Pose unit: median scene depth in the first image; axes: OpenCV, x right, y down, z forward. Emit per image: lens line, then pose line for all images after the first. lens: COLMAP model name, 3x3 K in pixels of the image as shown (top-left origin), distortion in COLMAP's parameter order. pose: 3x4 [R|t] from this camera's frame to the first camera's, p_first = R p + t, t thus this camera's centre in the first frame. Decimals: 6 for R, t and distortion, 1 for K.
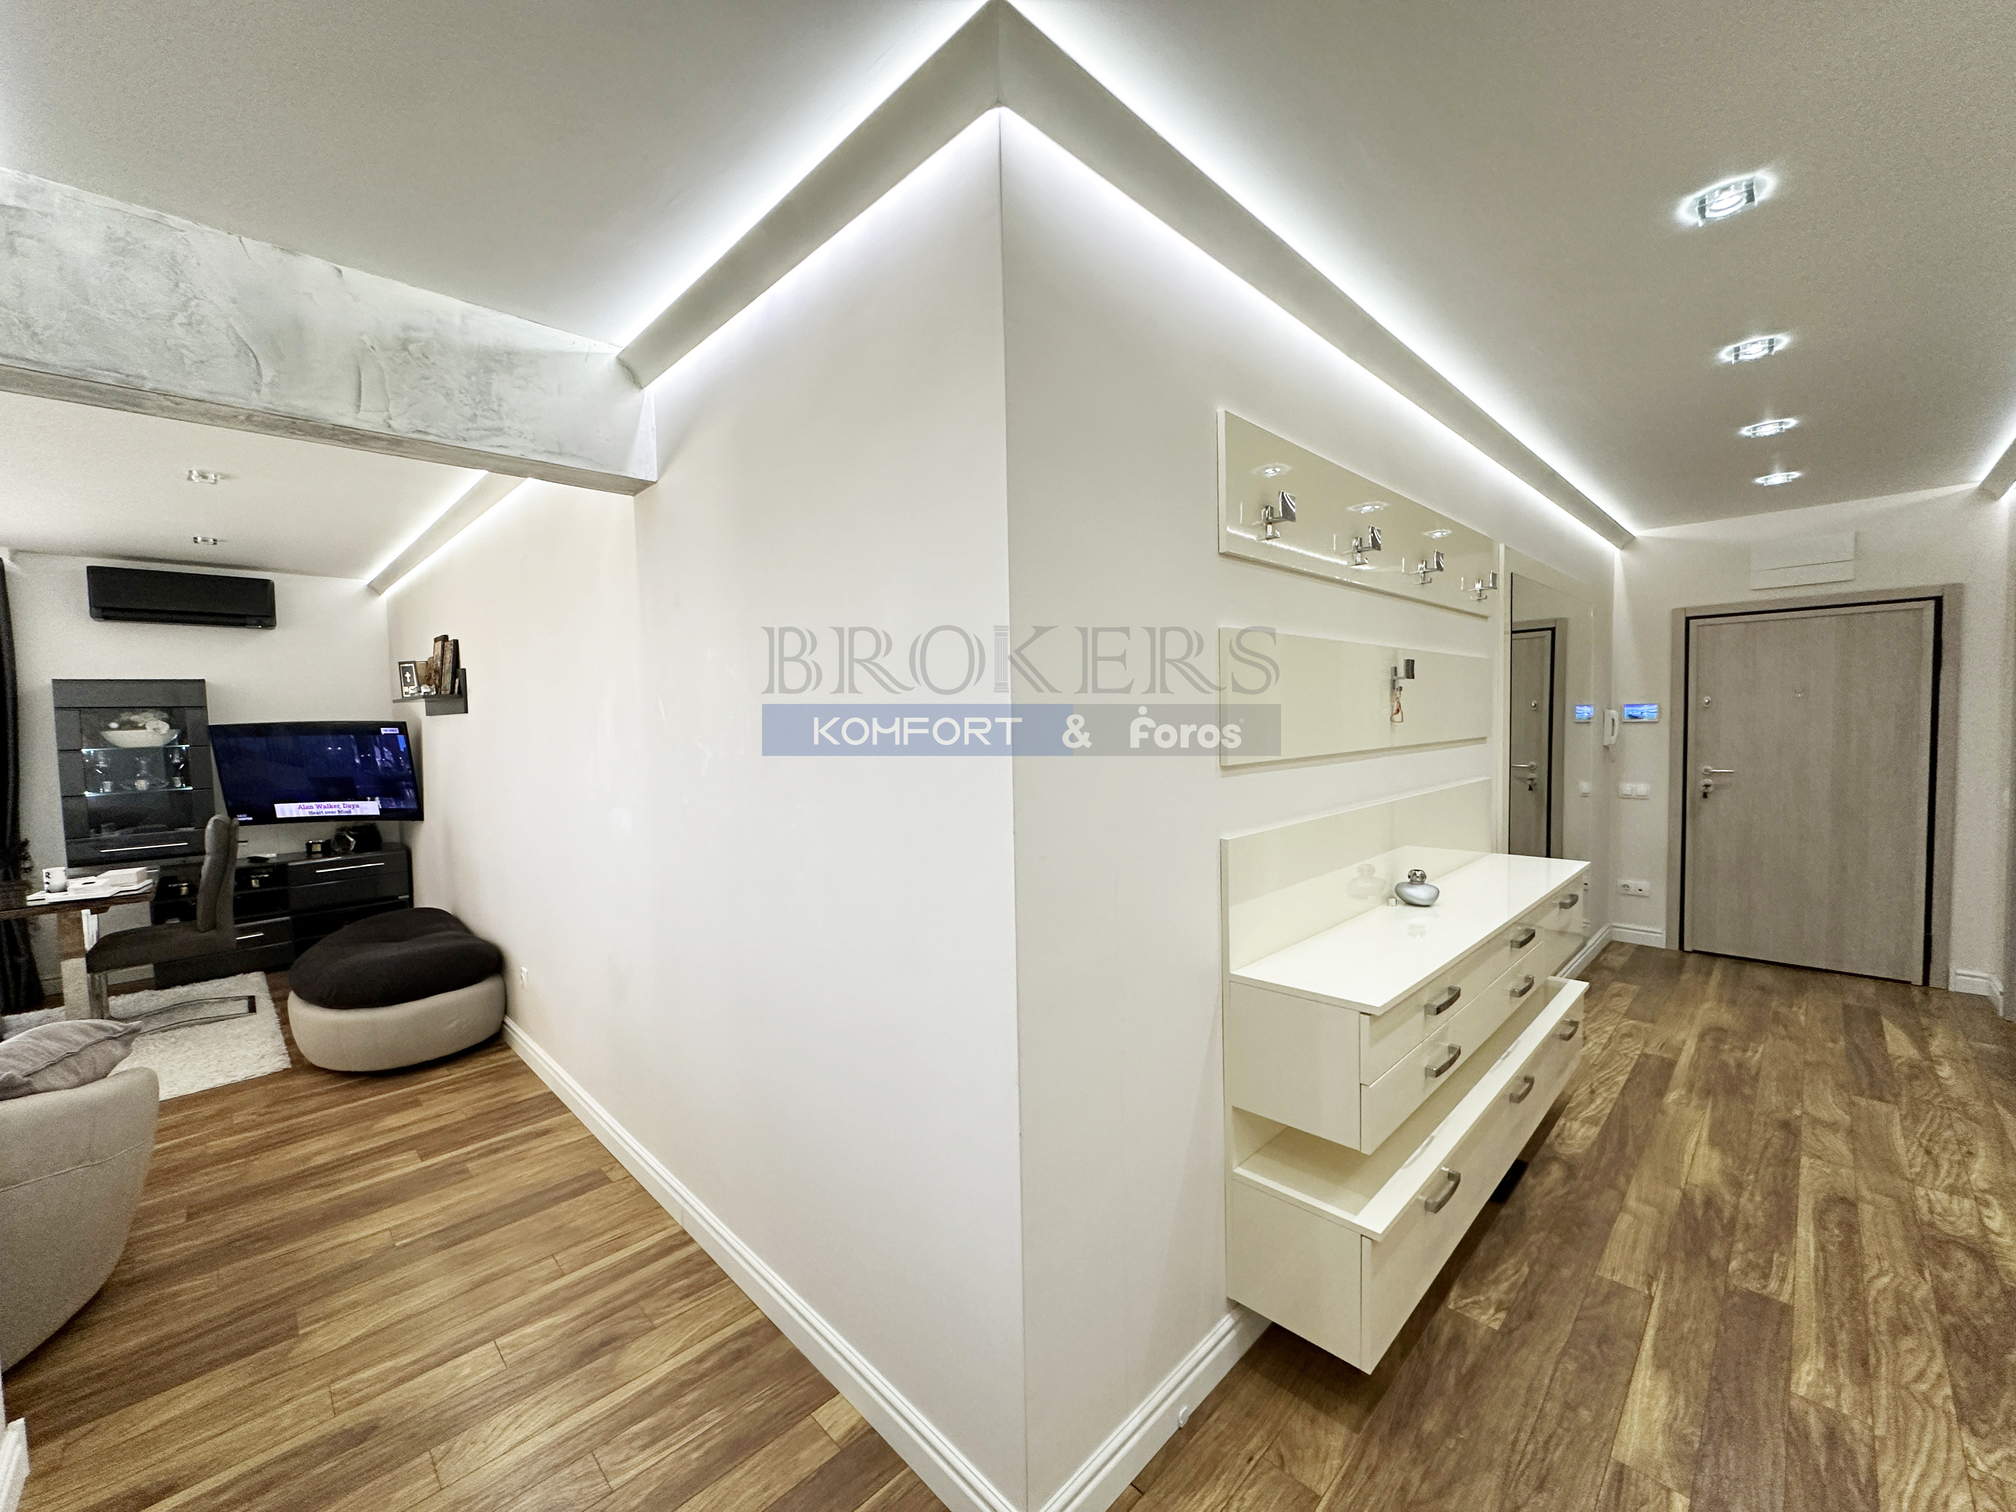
lens RADIAL K [[805.4, 0, 1008.0], [0, 805.4, 756.0], [0, 0, 1]] dist [-0.003059, 0.001069]
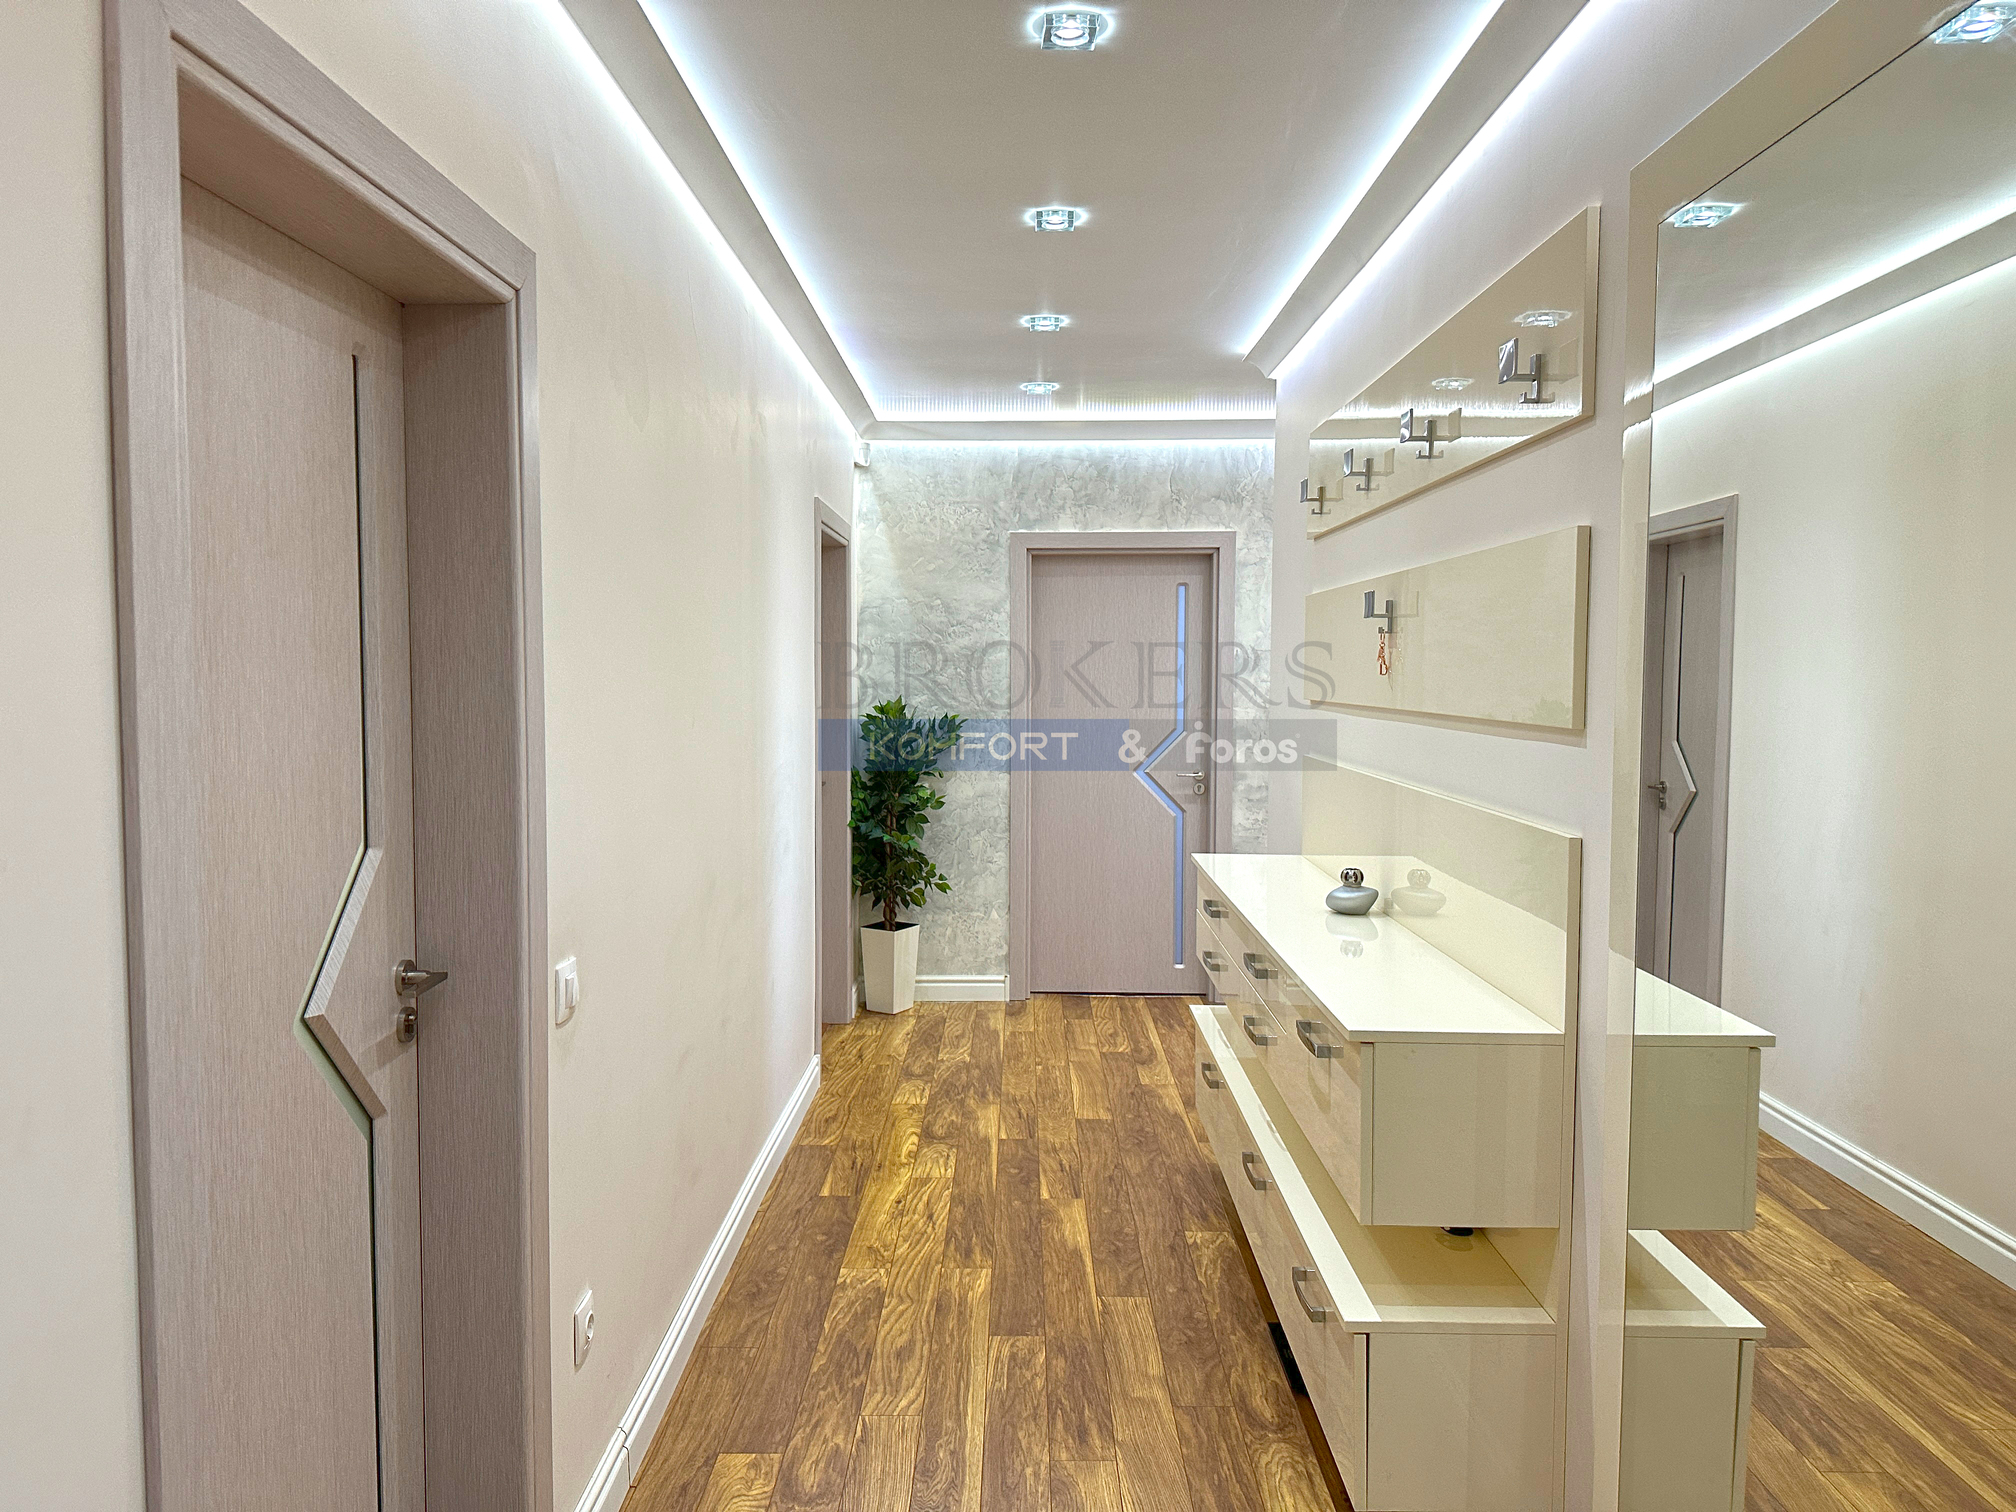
lens RADIAL K [[1394.5, 0, 997.9], [0, 1394.5, 742.7], [0, 0, 1]] dist [0.147411, -0.294383]
pose [[-0.715509, 0.058623, -0.696139, 1.577737], [-0.020332, 0.994303, 0.104629, -0.104481], [0.698307, 0.089017, -0.710241, 1.608091]]
